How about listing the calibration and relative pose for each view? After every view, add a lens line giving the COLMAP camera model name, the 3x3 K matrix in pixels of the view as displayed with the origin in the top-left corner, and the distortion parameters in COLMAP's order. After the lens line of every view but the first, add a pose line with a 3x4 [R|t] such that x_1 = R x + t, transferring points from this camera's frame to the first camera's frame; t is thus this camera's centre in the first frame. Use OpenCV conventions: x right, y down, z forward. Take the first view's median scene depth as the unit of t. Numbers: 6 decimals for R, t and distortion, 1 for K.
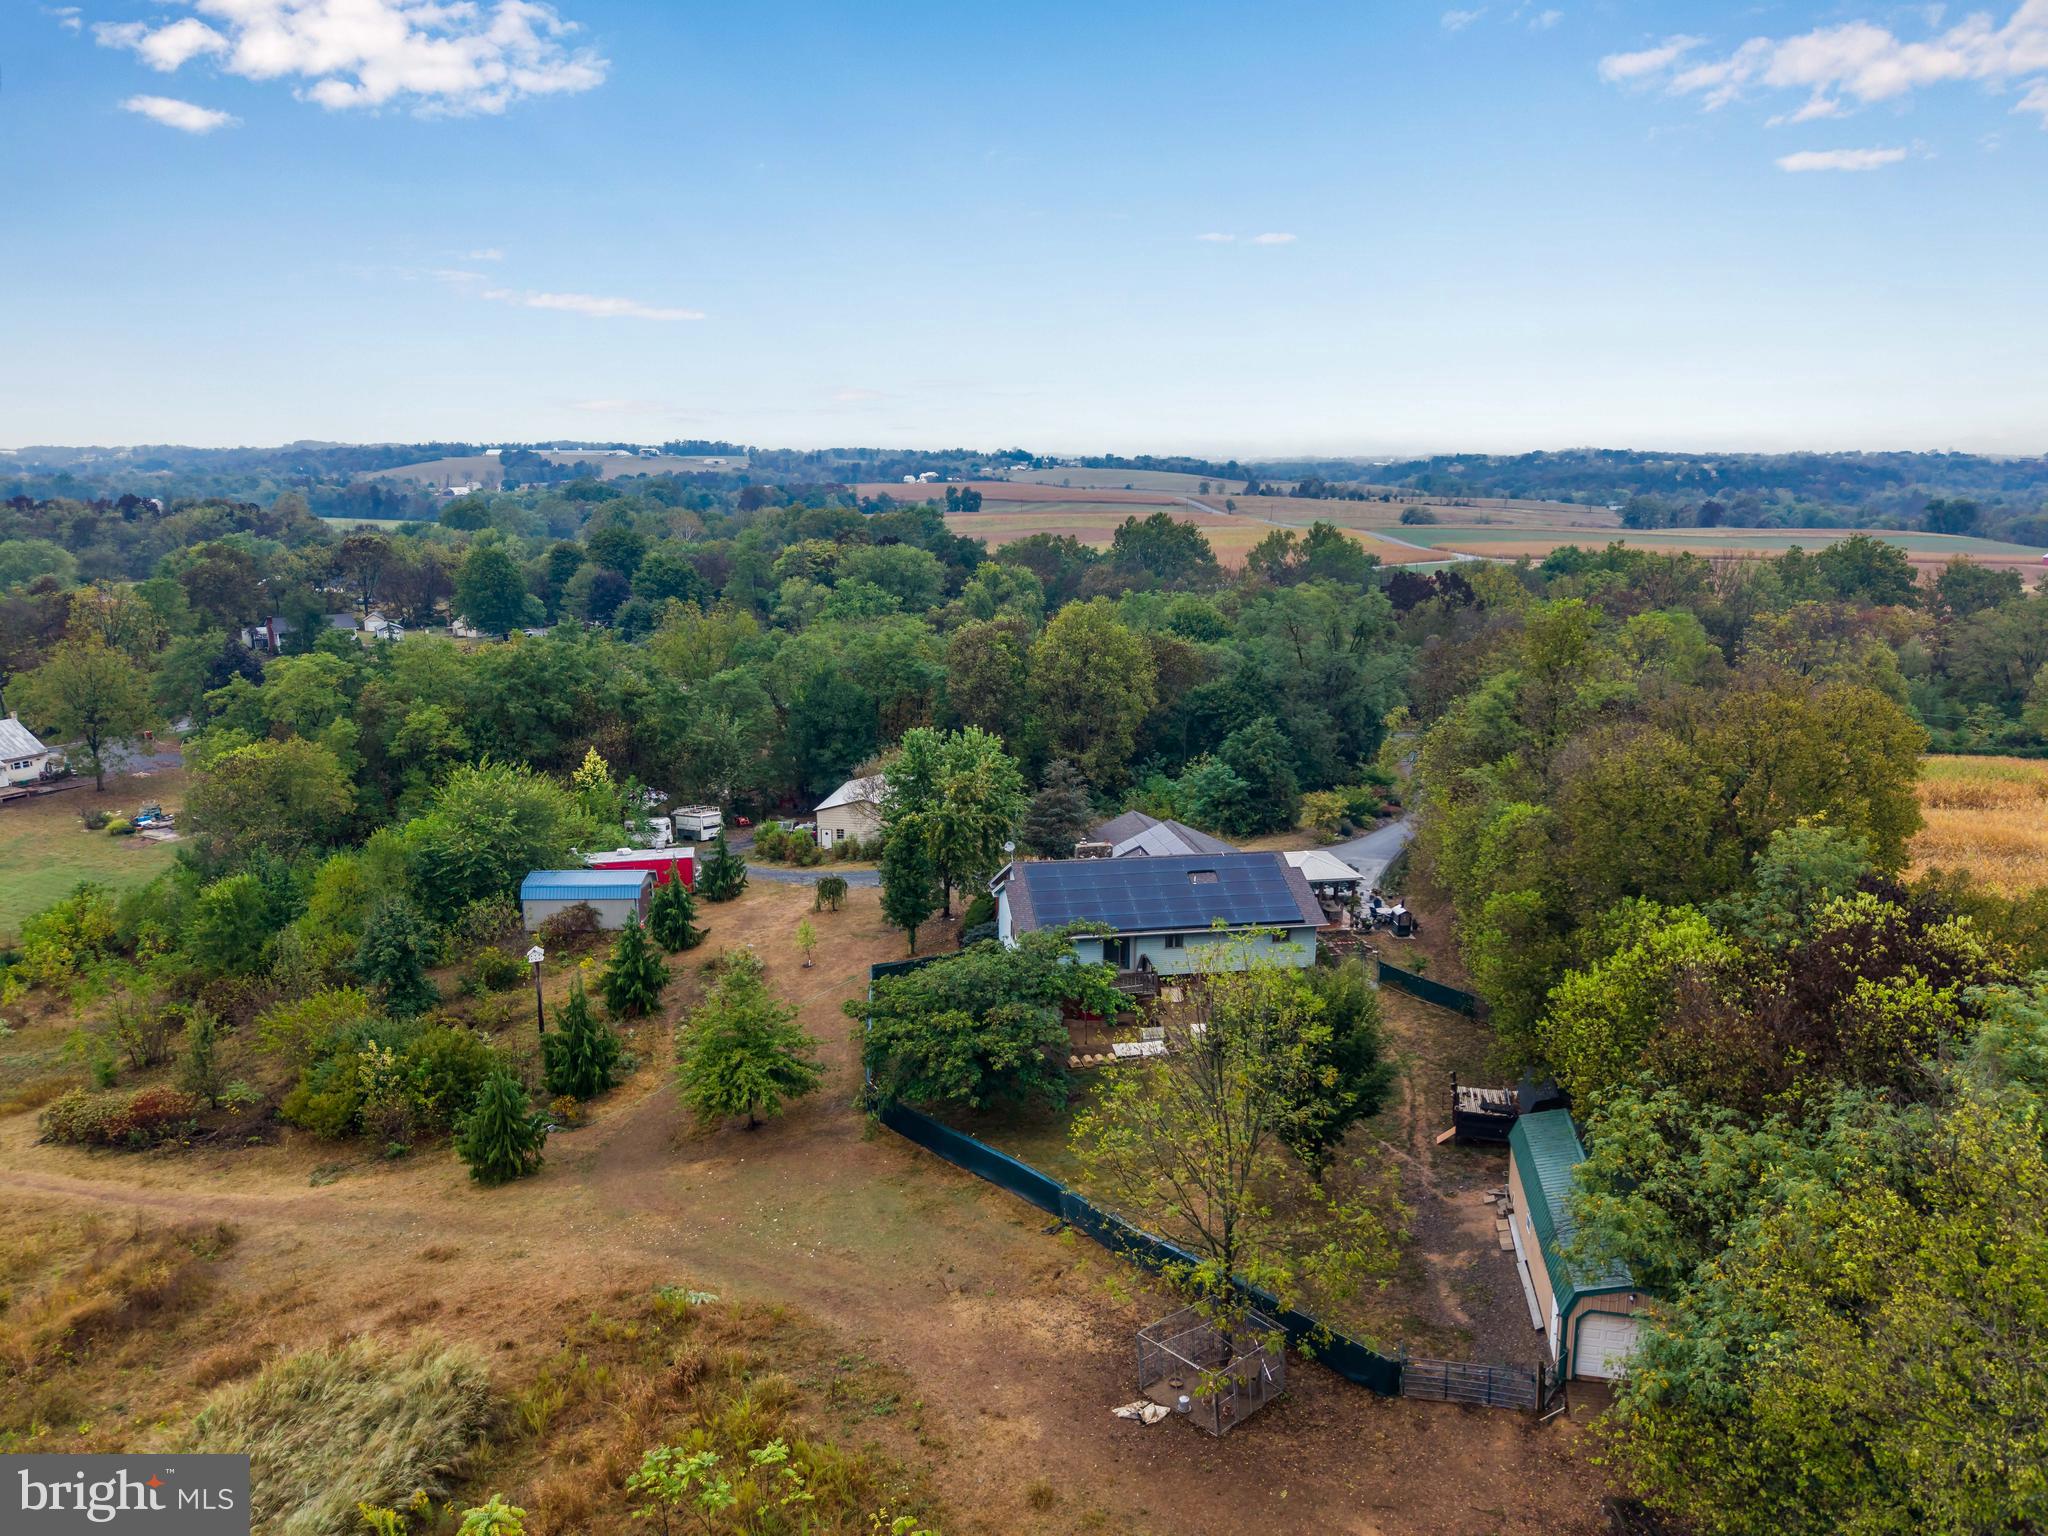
lens RADIAL K [[1369.7, 0, 1016.1], [0, 1369.7, 771.6], [0, 0, 1]] dist [0.035273, -0.043079]
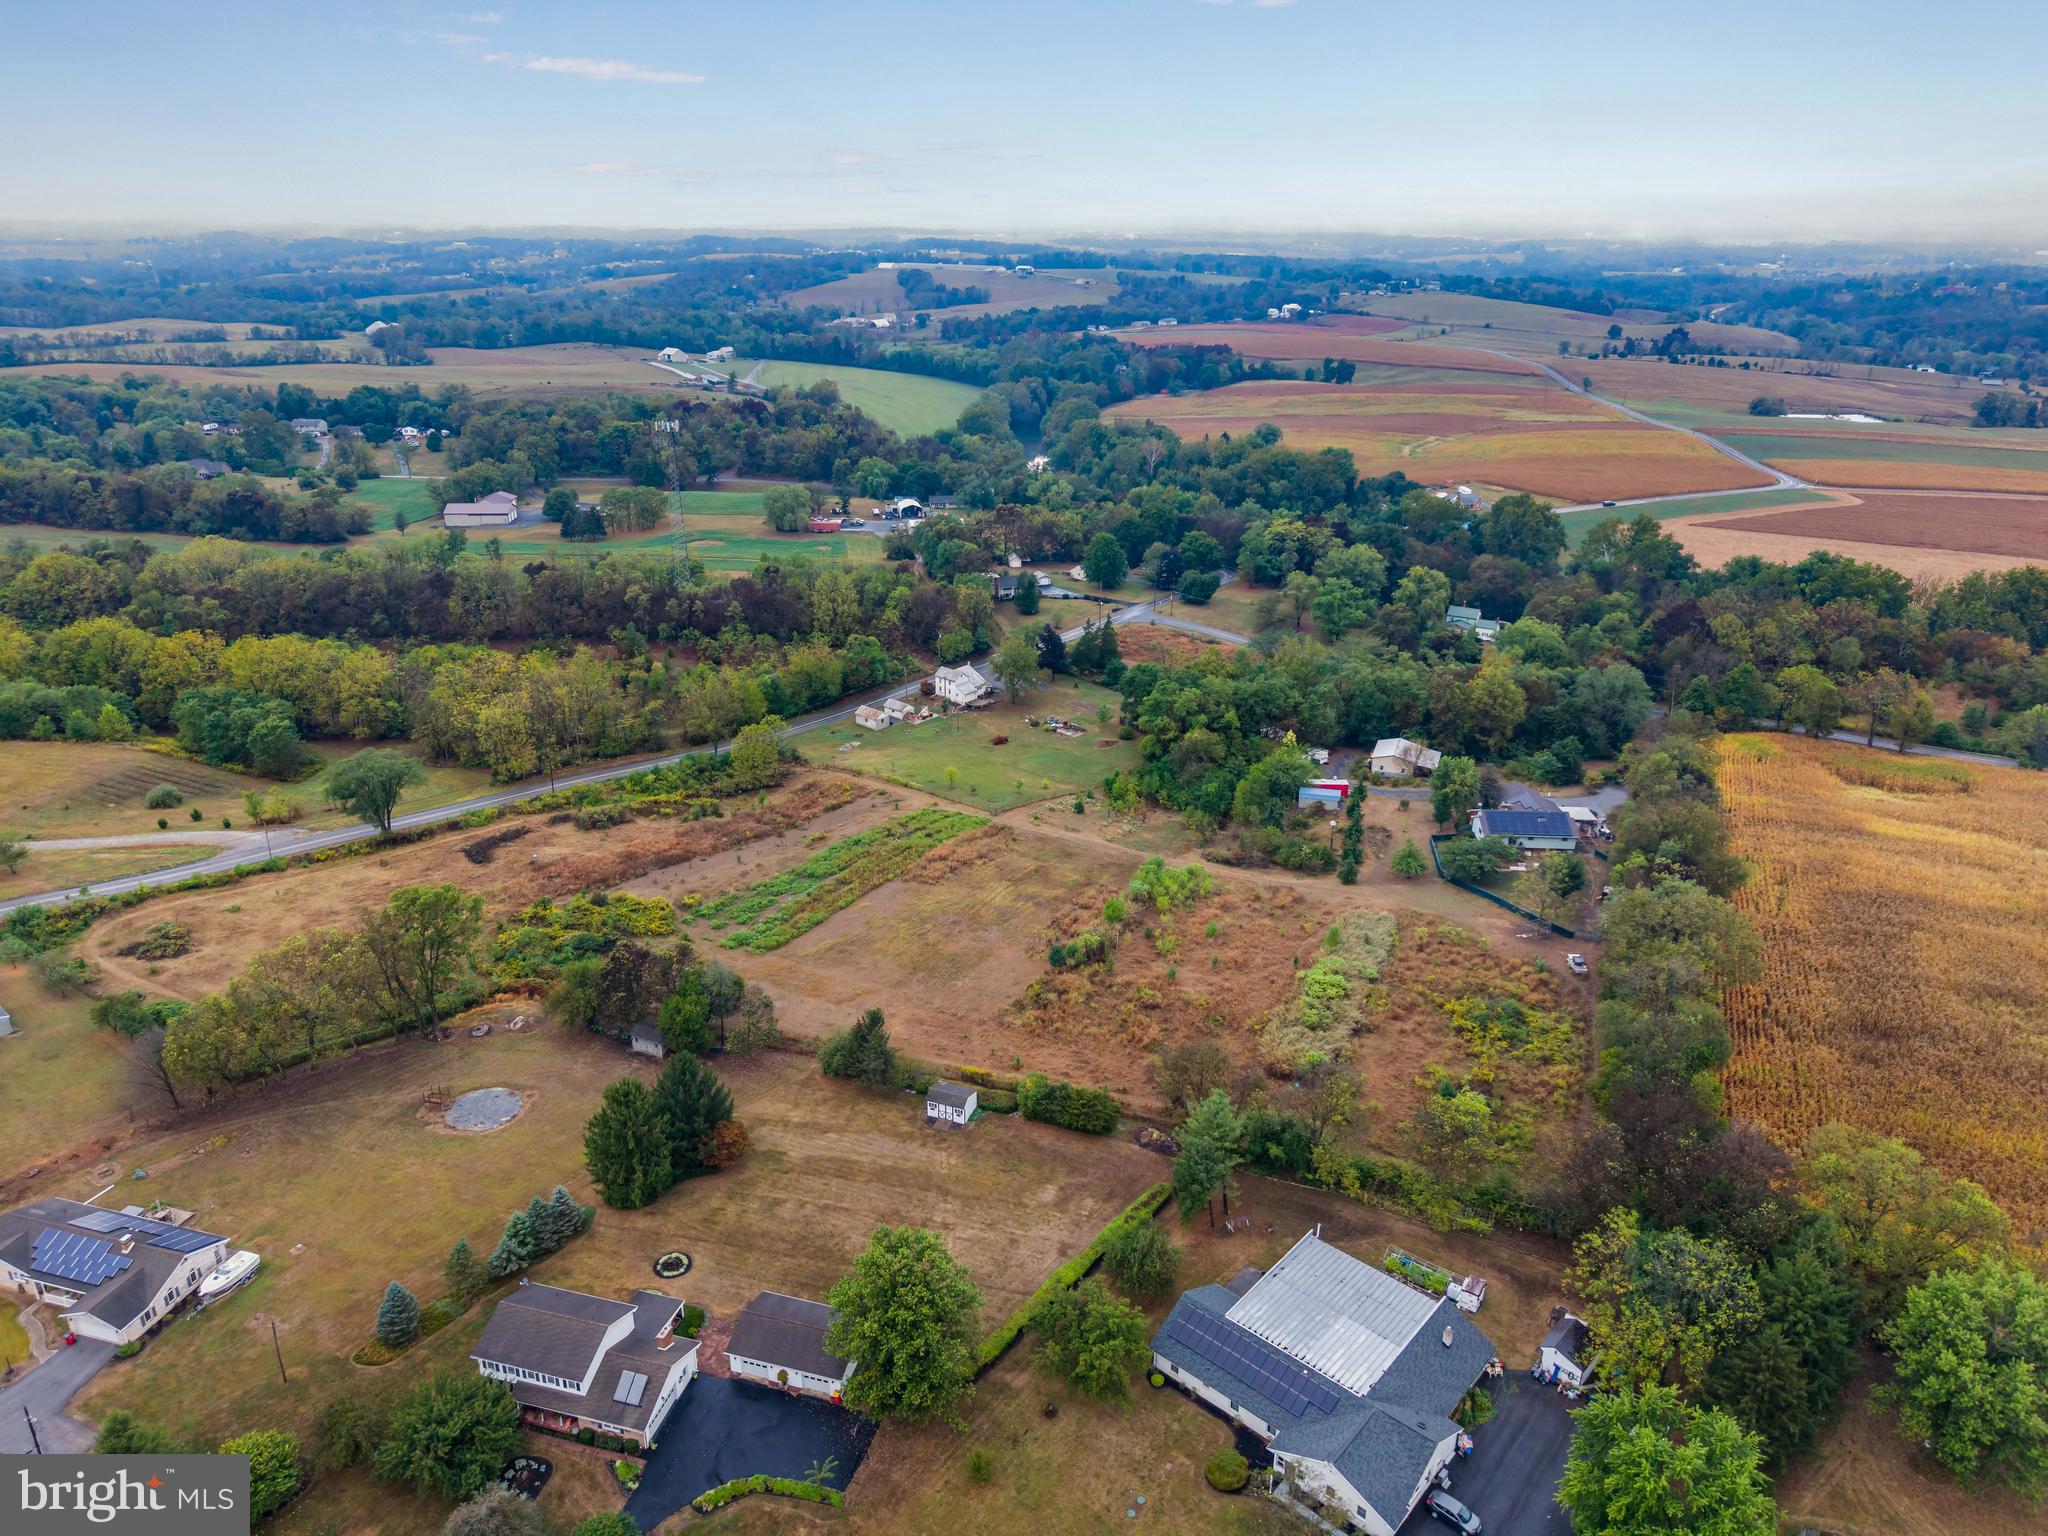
lens RADIAL K [[1369.7, 0, 1016.1], [0, 1369.7, 771.6], [0, 0, 1]] dist [0.035273, -0.043079]
pose [[0.974993, 0.085084, -0.205303, -0.400069], [-0.051177, 0.984941, 0.165145, -0.486221], [0.216263, -0.150508, 0.964665, -2.298332]]
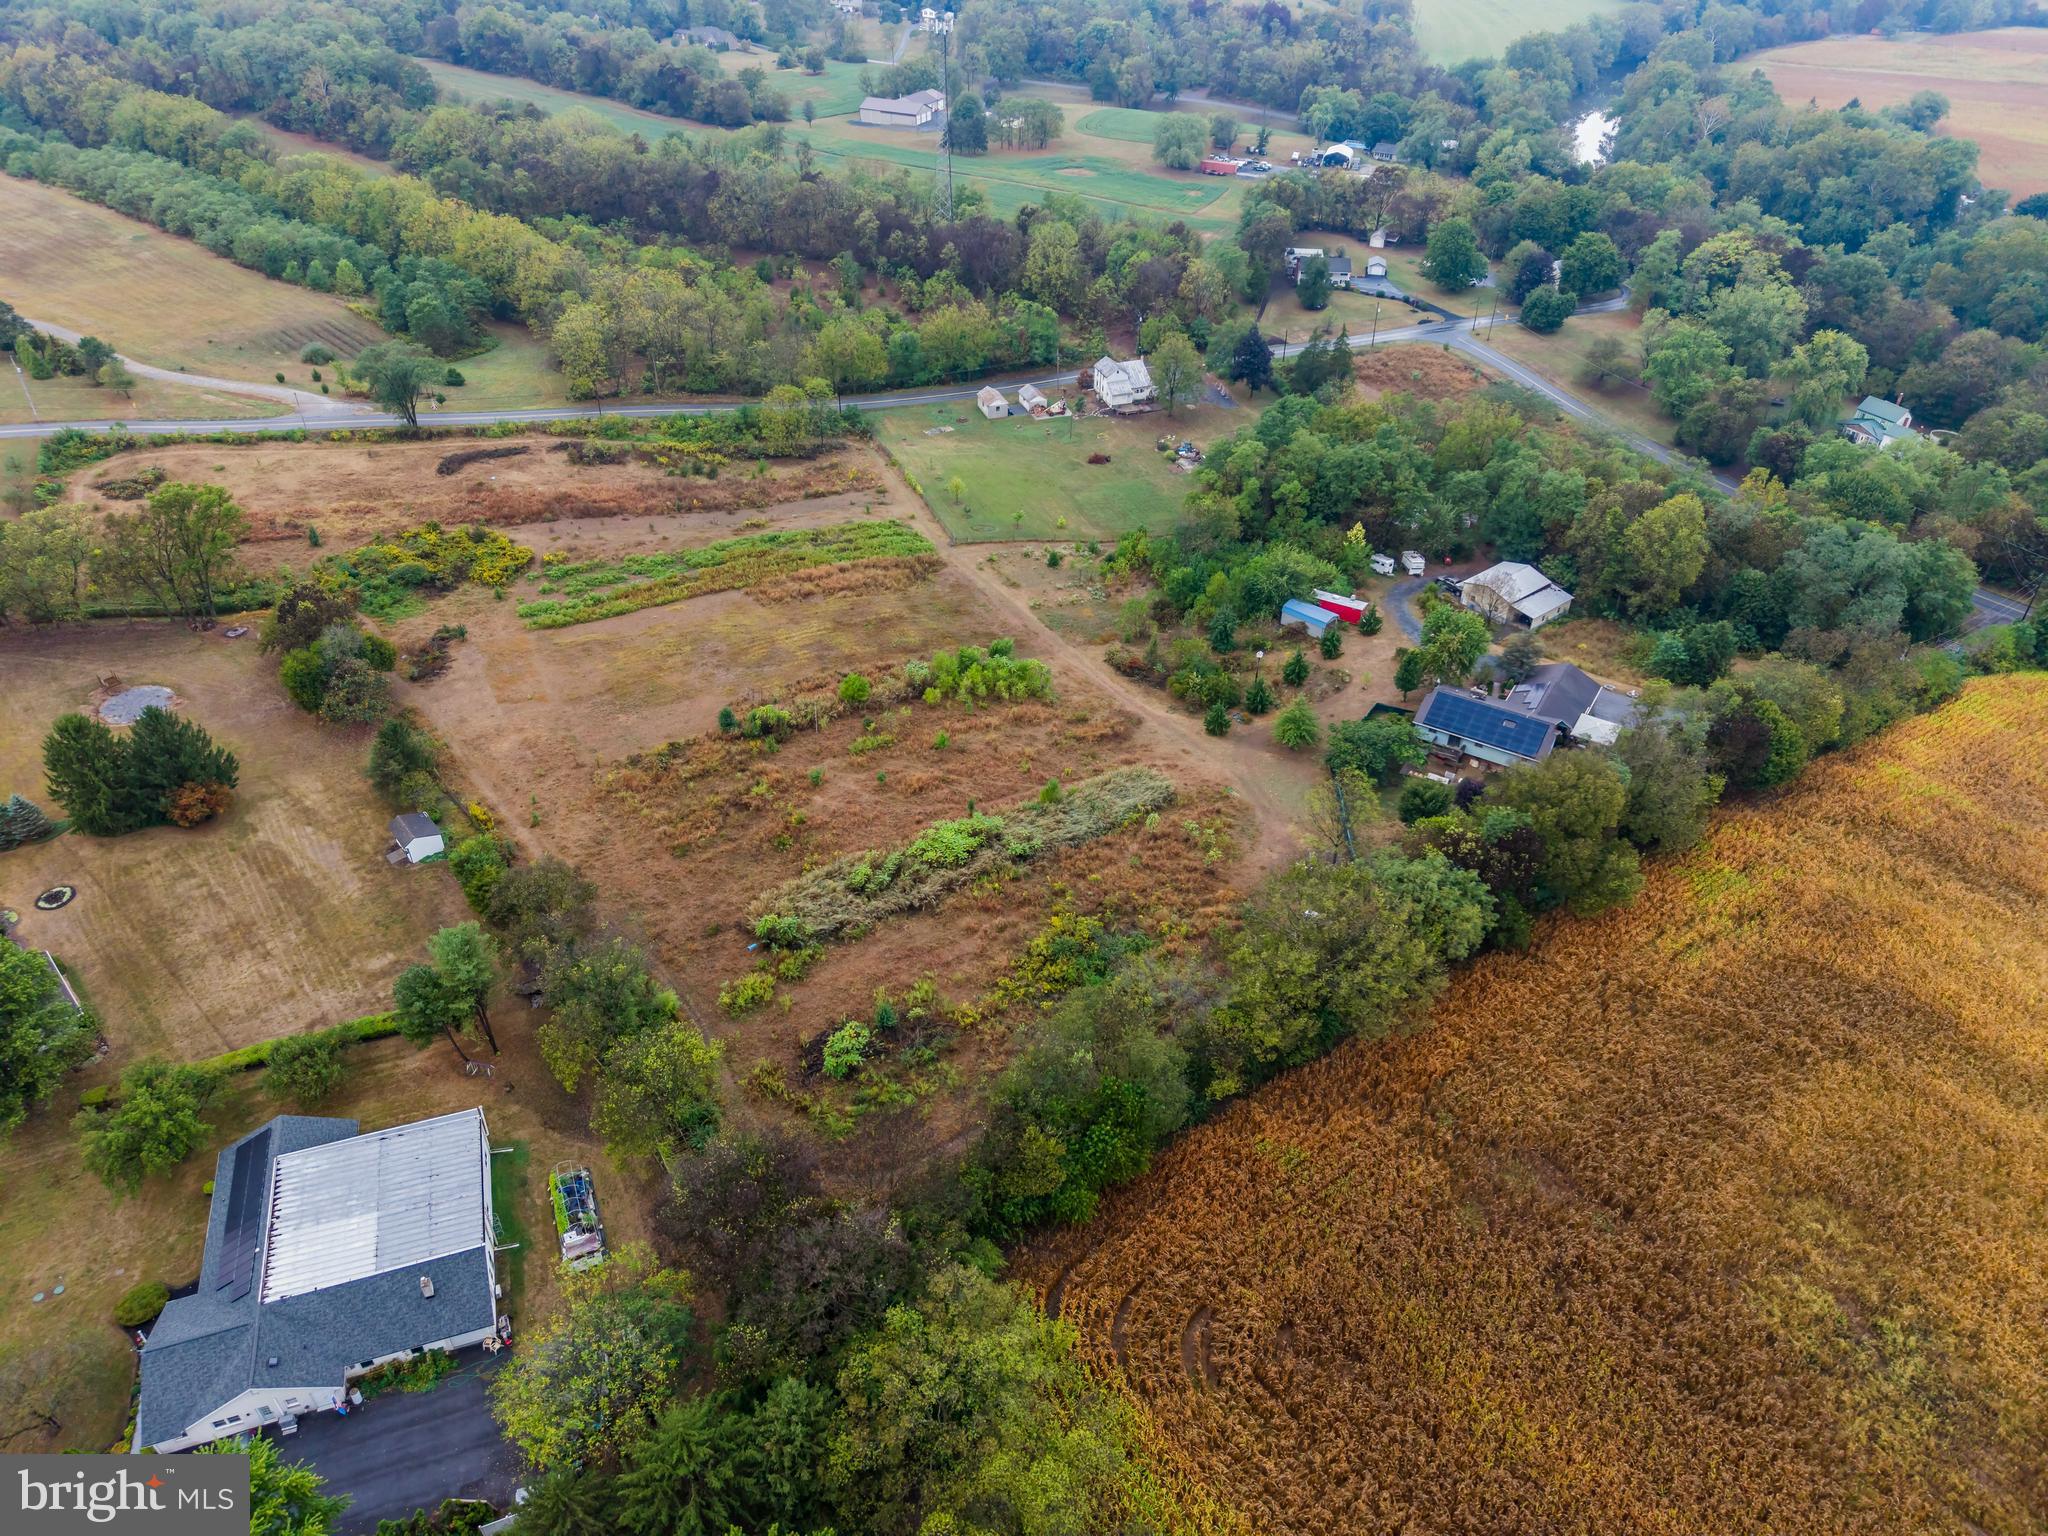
lens RADIAL K [[1369.7, 0, 1016.1], [0, 1369.7, 771.6], [0, 0, 1]] dist [0.035273, -0.043079]
pose [[0.737517, 0.402753, -0.542088, 0.777805], [-0.154153, 0.881910, 0.445502, -0.723553], [0.657500, -0.245000, 0.712509, -1.176304]]
